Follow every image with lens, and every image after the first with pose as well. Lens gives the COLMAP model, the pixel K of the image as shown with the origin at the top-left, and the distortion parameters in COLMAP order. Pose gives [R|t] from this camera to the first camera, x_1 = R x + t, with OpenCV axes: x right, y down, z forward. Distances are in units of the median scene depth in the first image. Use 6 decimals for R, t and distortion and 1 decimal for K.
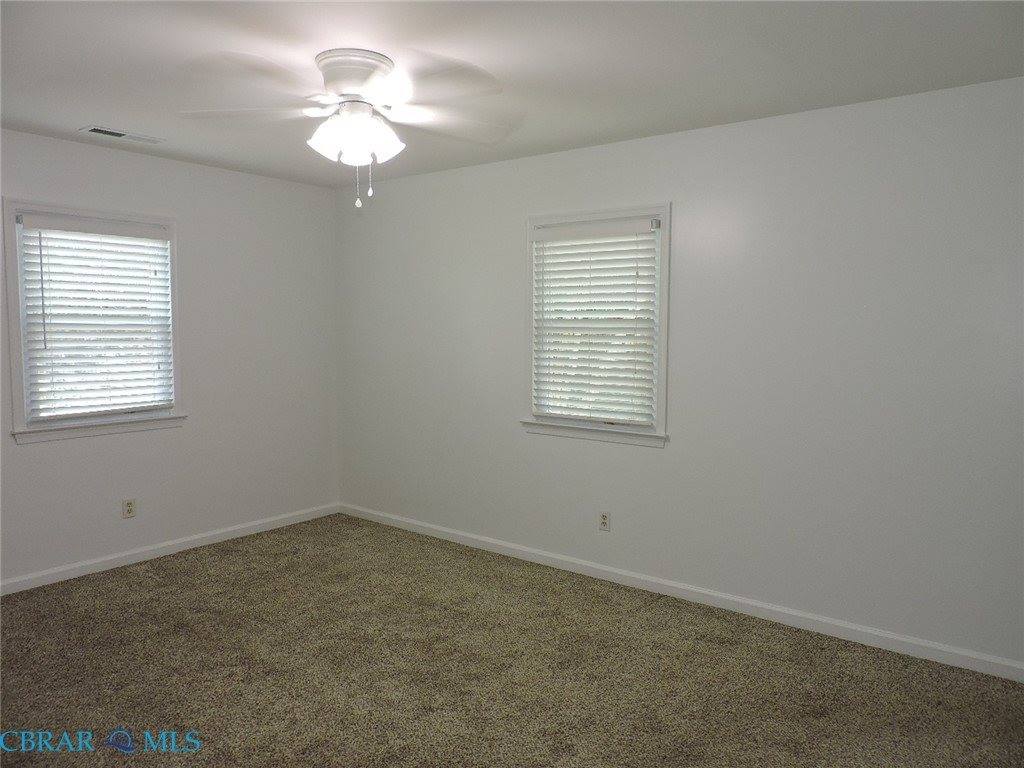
lens RADIAL K [[734.3, 0, 512.0], [0, 734.3, 384.0], [0, 0, 1]] dist [0.000364, 0.000012]
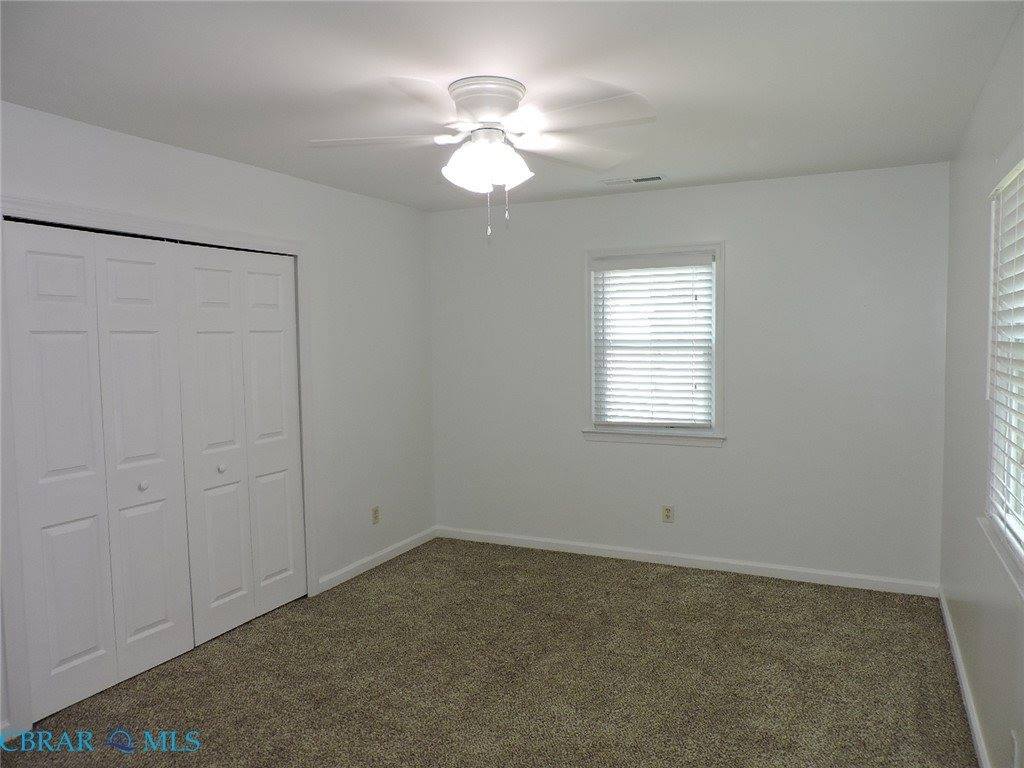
lens RADIAL K [[719.2, 0, 512.0], [0, 719.2, 384.0], [0, 0, 1]] dist [-0.001787, -0.000197]
pose [[0.226869, 0.050123, -0.972635, 0.465232], [-0.070279, 0.996914, 0.034982, -0.045830], [0.971386, 0.060419, 0.229692, 0.518775]]
